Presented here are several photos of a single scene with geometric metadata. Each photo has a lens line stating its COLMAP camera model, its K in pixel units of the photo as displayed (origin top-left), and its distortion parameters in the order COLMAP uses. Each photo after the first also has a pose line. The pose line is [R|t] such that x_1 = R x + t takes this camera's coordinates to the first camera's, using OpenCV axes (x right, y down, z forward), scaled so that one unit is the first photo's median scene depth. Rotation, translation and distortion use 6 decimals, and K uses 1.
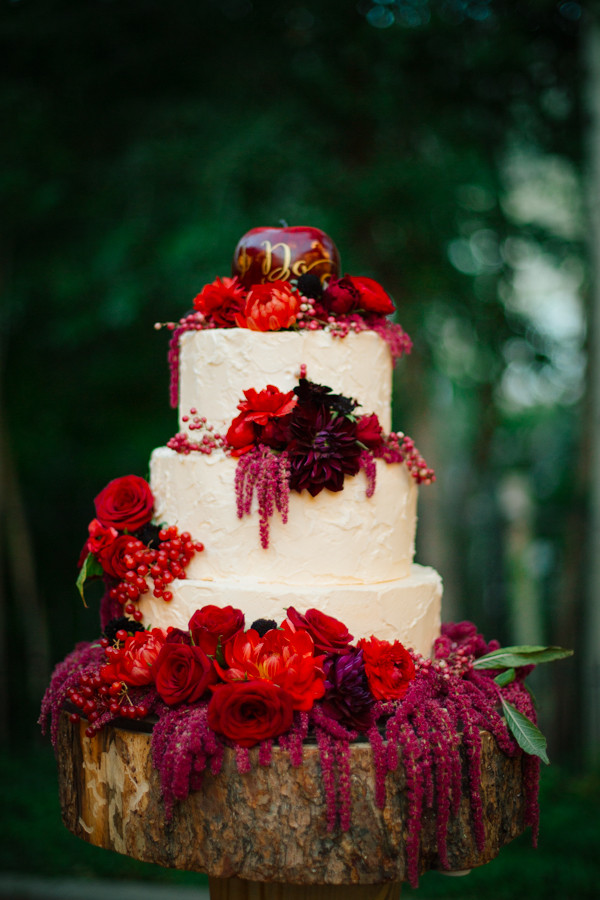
lens RADIAL K [[1328.9, 0, 300.2], [0, 1328.9, 449.7], [0, 0, 1]] dist [-0.188338, 0.000000]
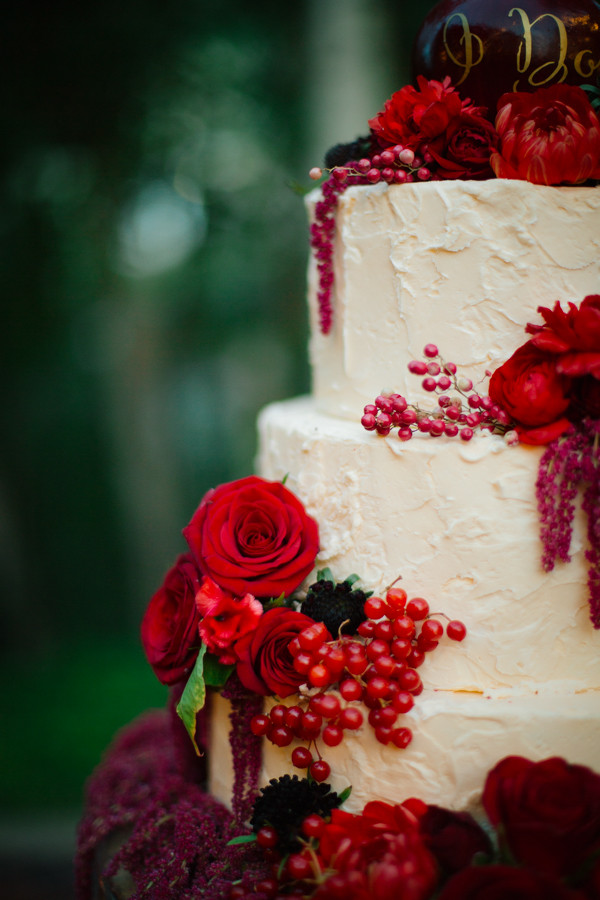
lens RADIAL K [[1328.9, 0, 299.8], [0, 1328.9, 450.1], [0, 0, 1]] dist [-0.188338, 0.000000]
pose [[0.971956, -0.050388, 0.229699, -0.237383], [0.026706, 0.994106, 0.105067, -0.044851], [-0.233639, -0.095986, 0.967574, 0.541653]]
